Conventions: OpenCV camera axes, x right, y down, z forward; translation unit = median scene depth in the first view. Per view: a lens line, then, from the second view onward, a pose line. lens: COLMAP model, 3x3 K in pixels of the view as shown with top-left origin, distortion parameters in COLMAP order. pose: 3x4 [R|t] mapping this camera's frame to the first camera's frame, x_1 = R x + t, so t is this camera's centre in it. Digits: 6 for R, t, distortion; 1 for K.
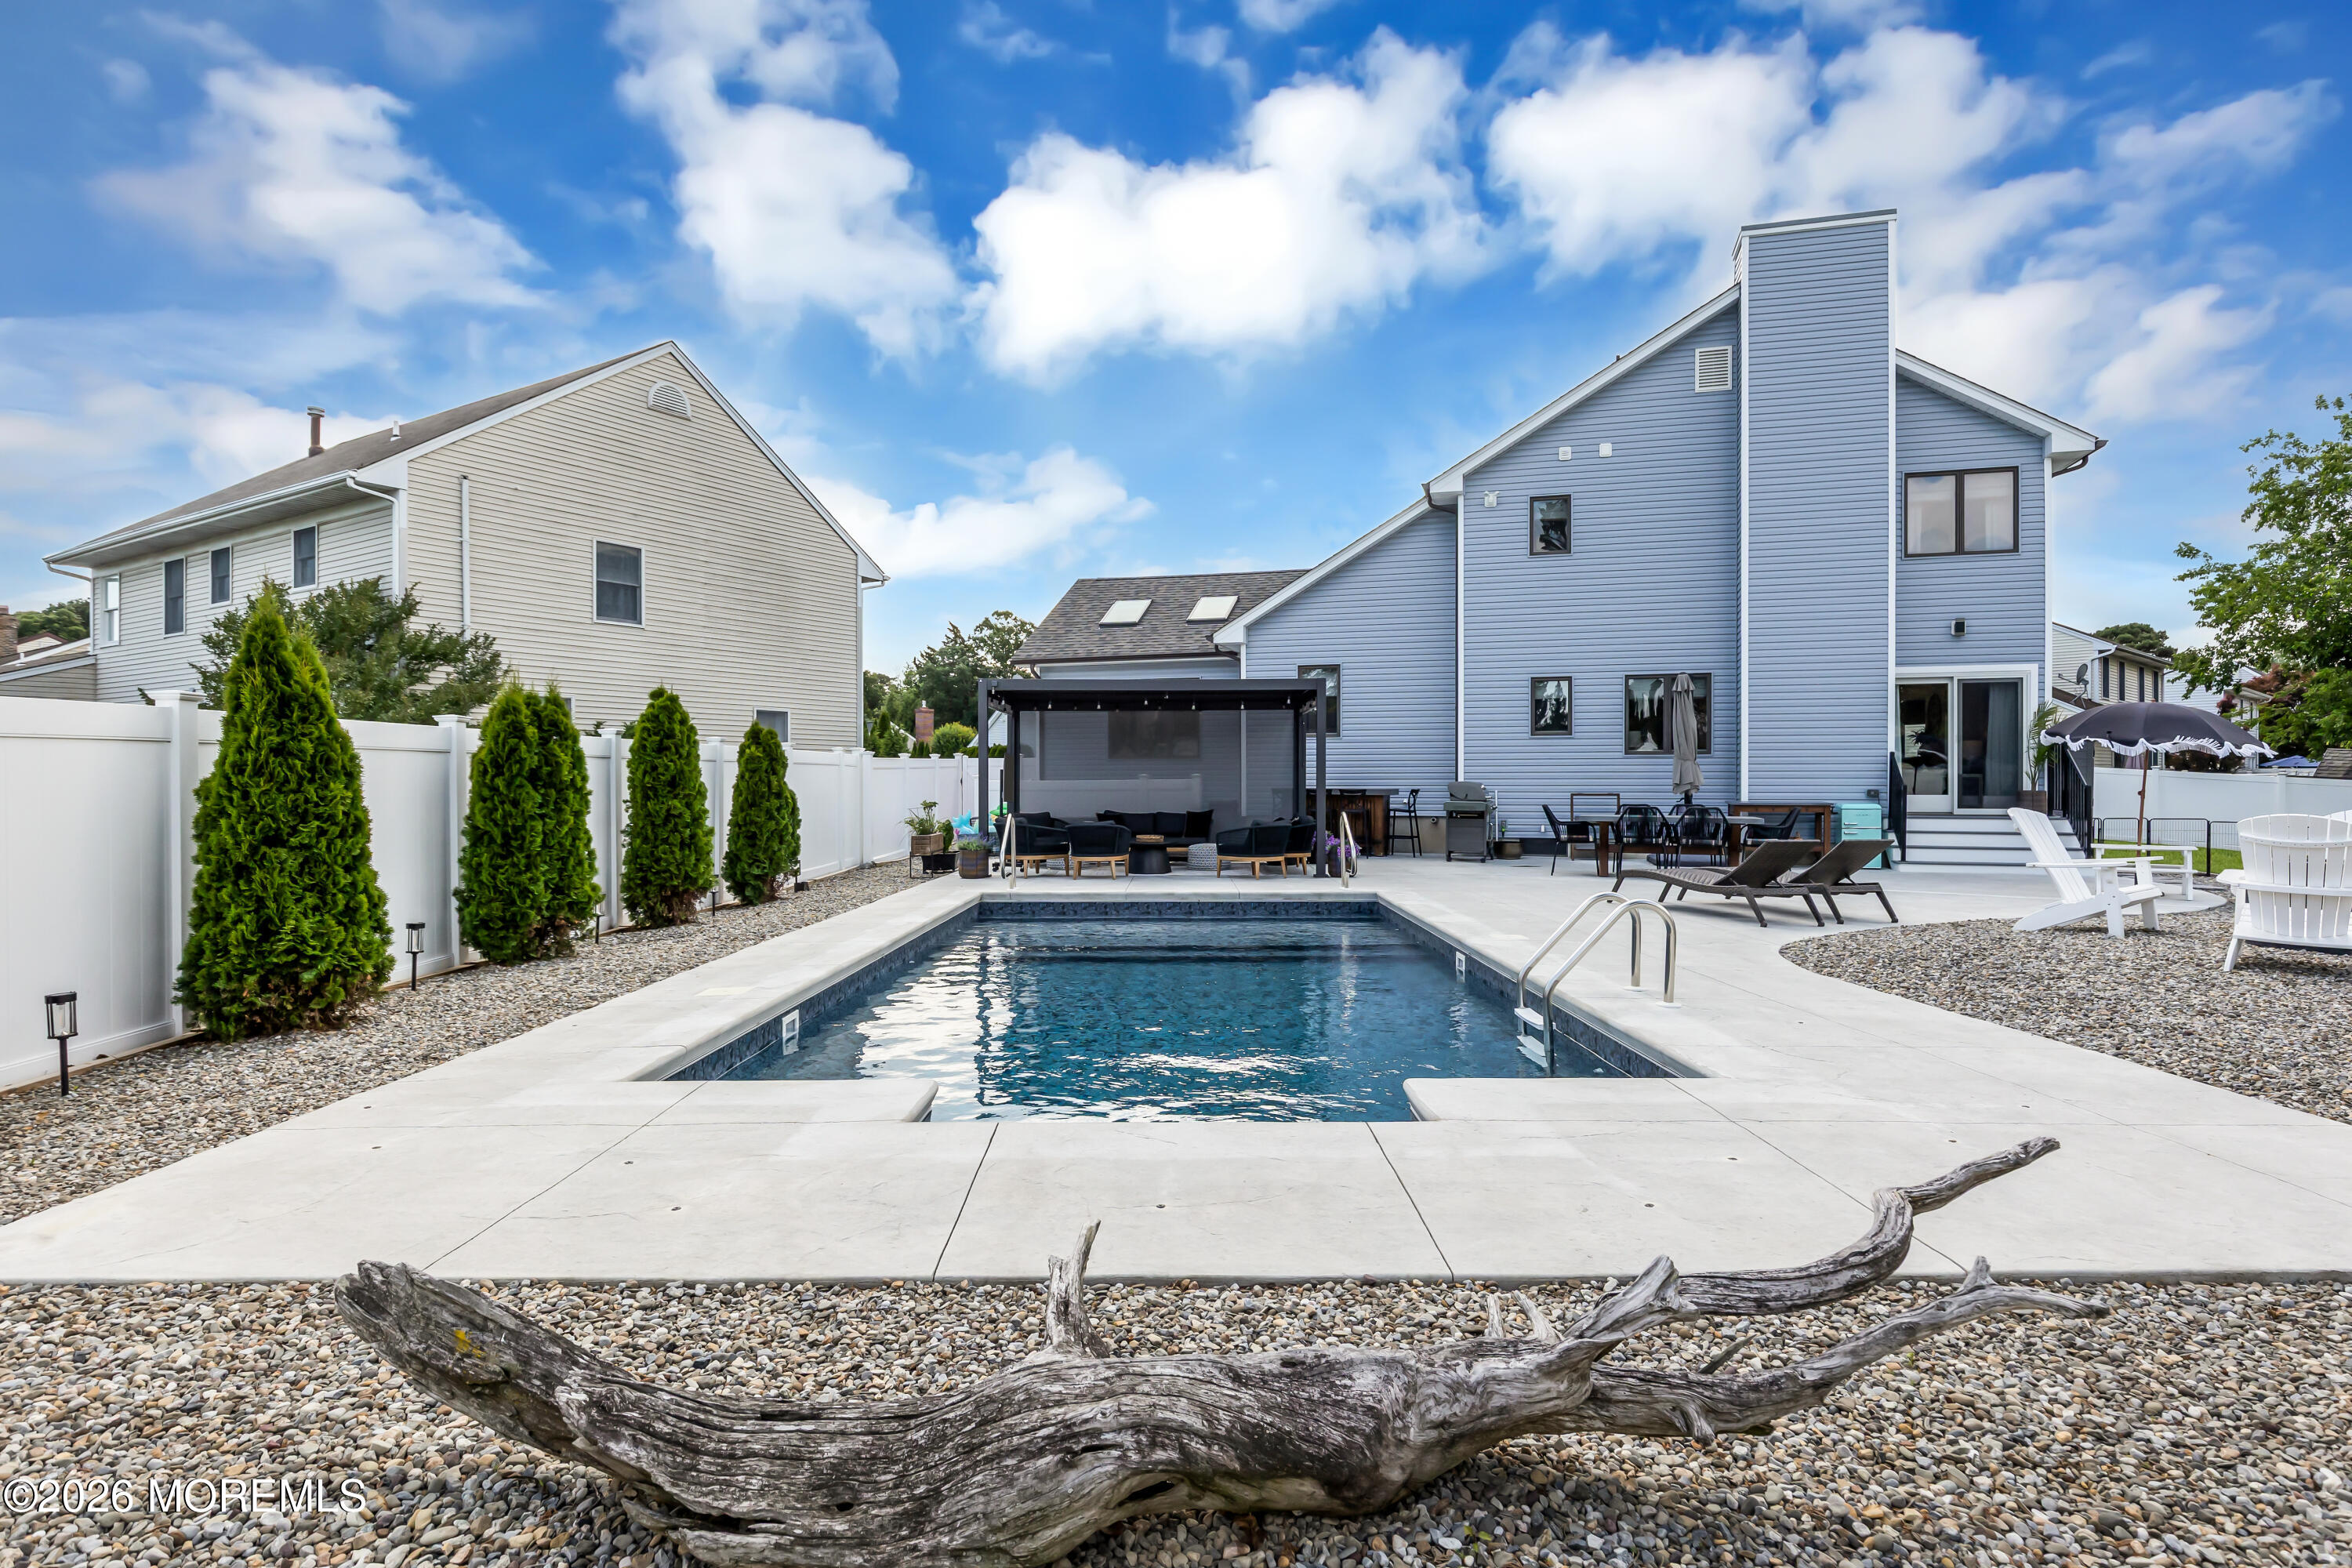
lens RADIAL K [[1249.8, 0, 1178.2], [0, 1249.8, 796.3], [0, 0, 1]] dist [0.001475, 0.000148]
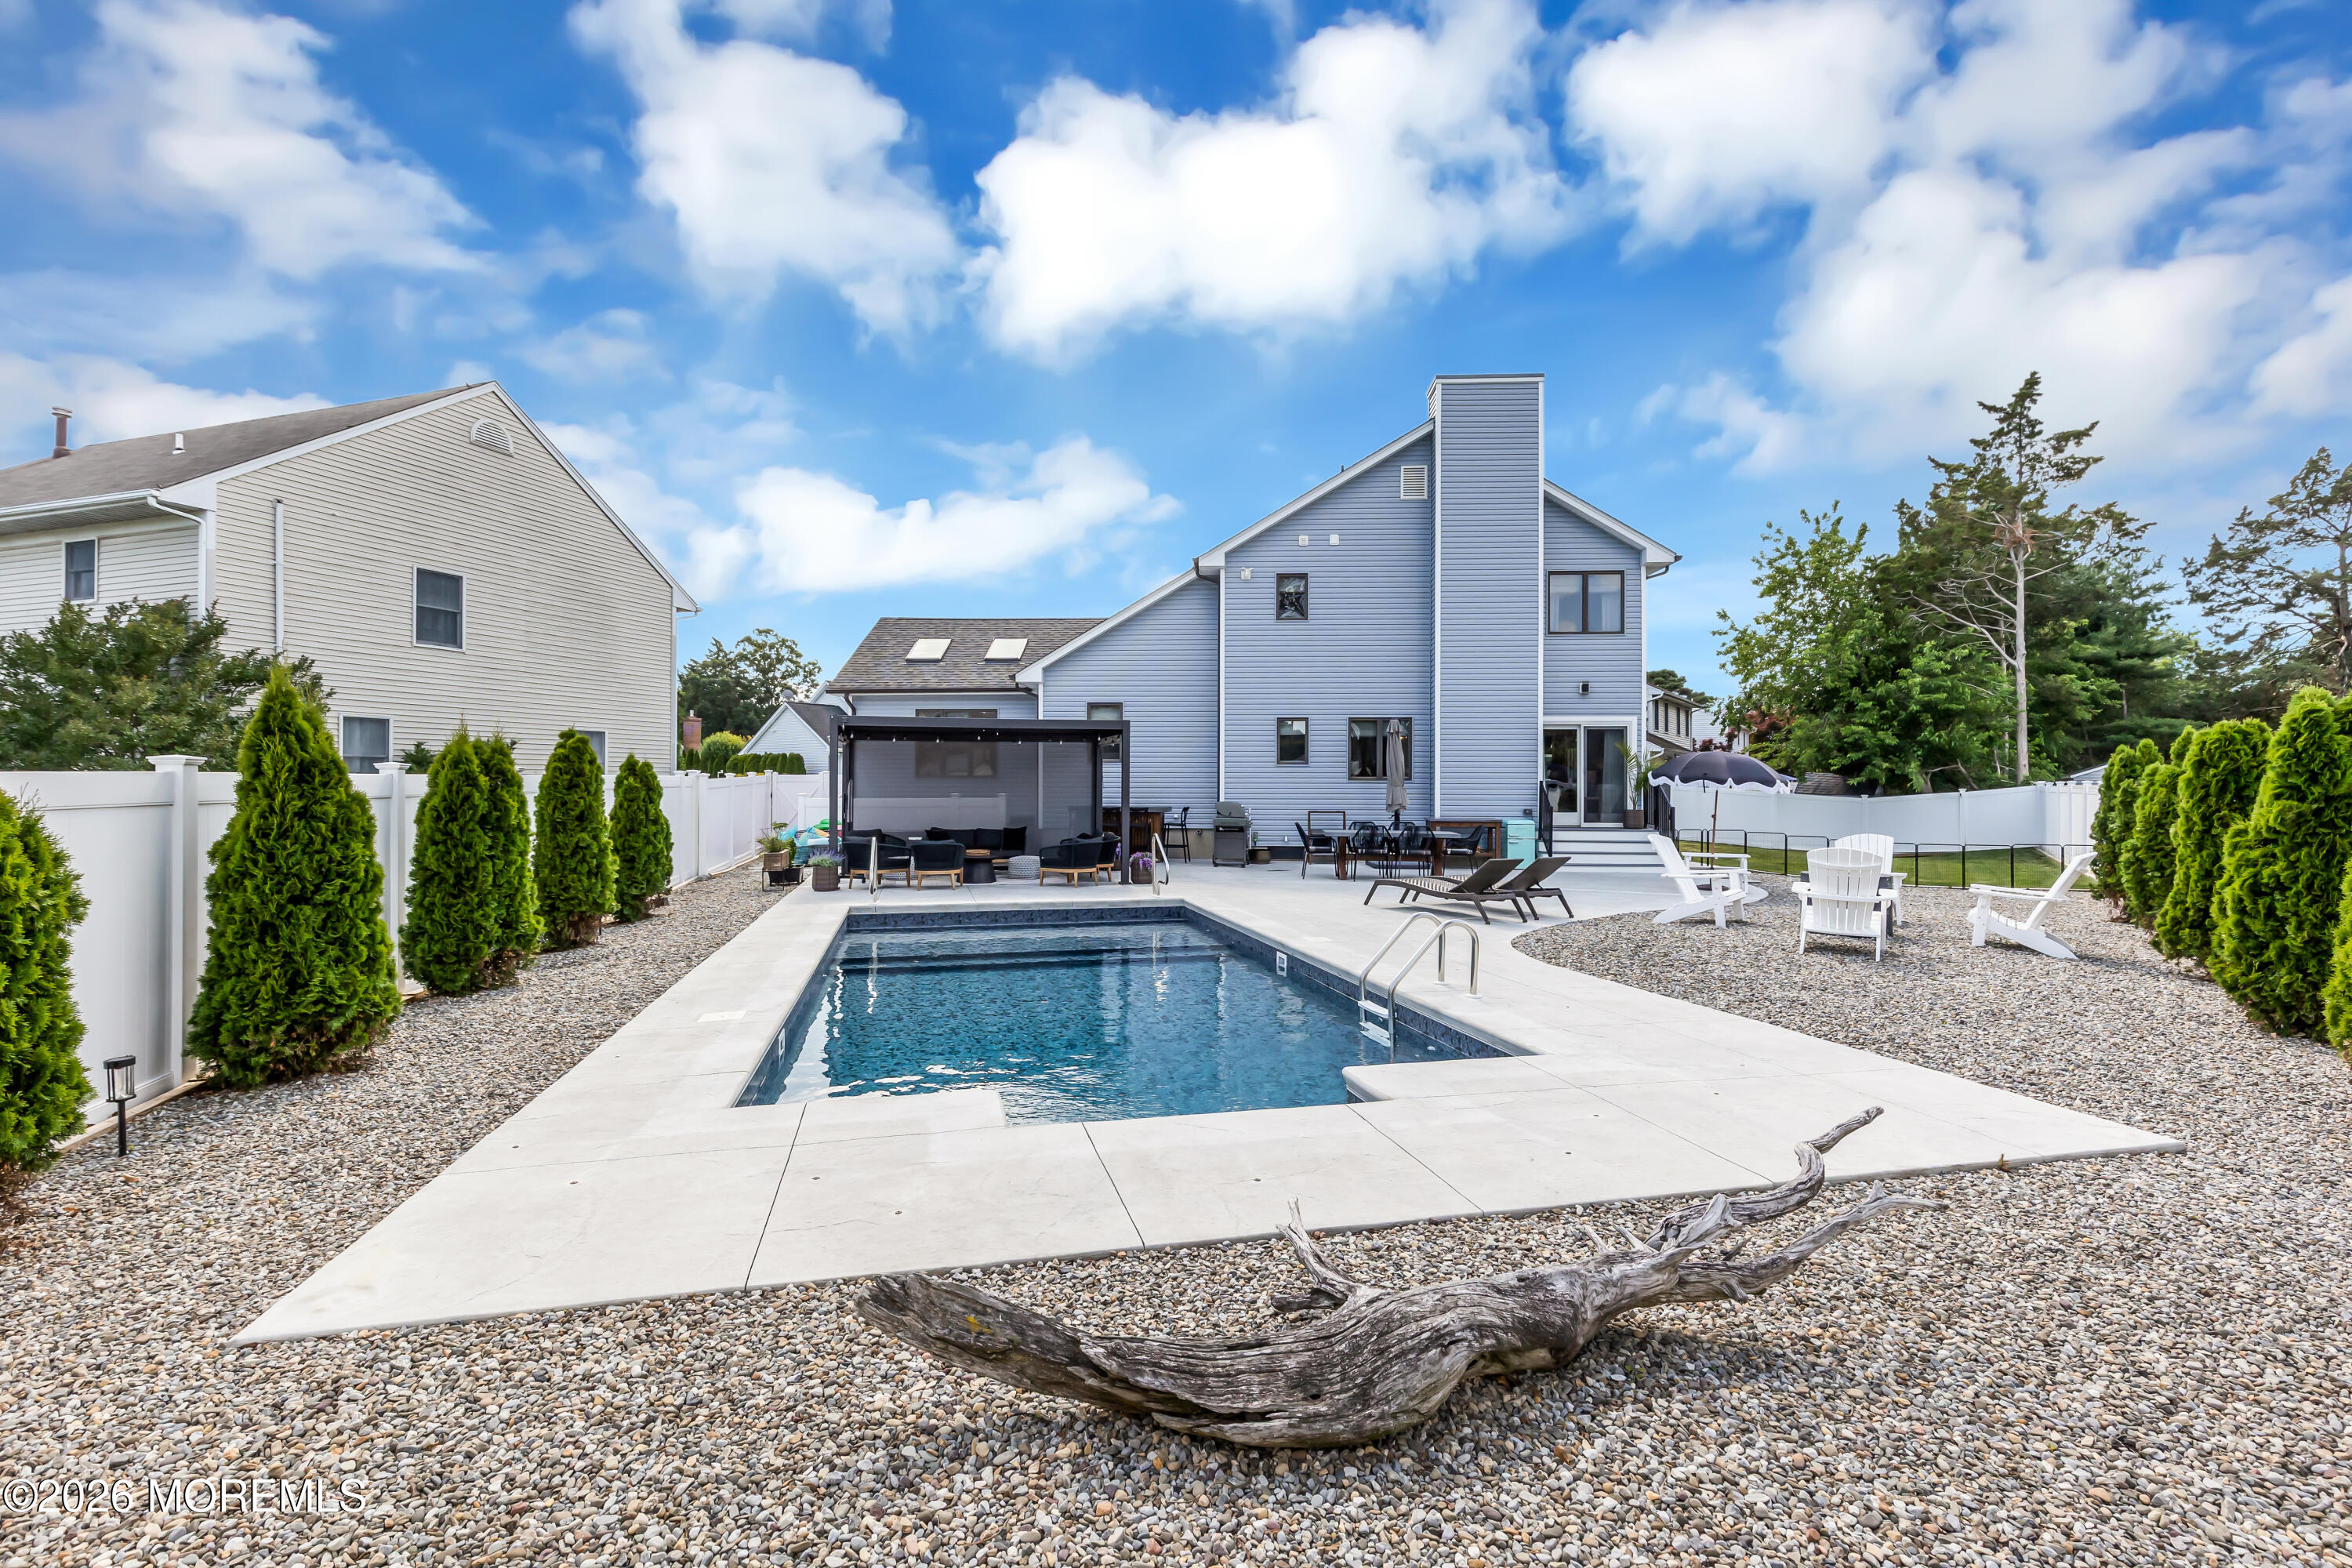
lens RADIAL K [[1084.5, 0, 1176.0], [0, 1084.5, 784.0], [0, 0, 1]] dist [0.009429, -0.000481]
pose [[0.972325, 0.003908, 0.233600, -0.119436], [-0.001615, 0.999949, -0.010009, -0.031208], [-0.233627, 0.009355, 0.972281, -0.049329]]
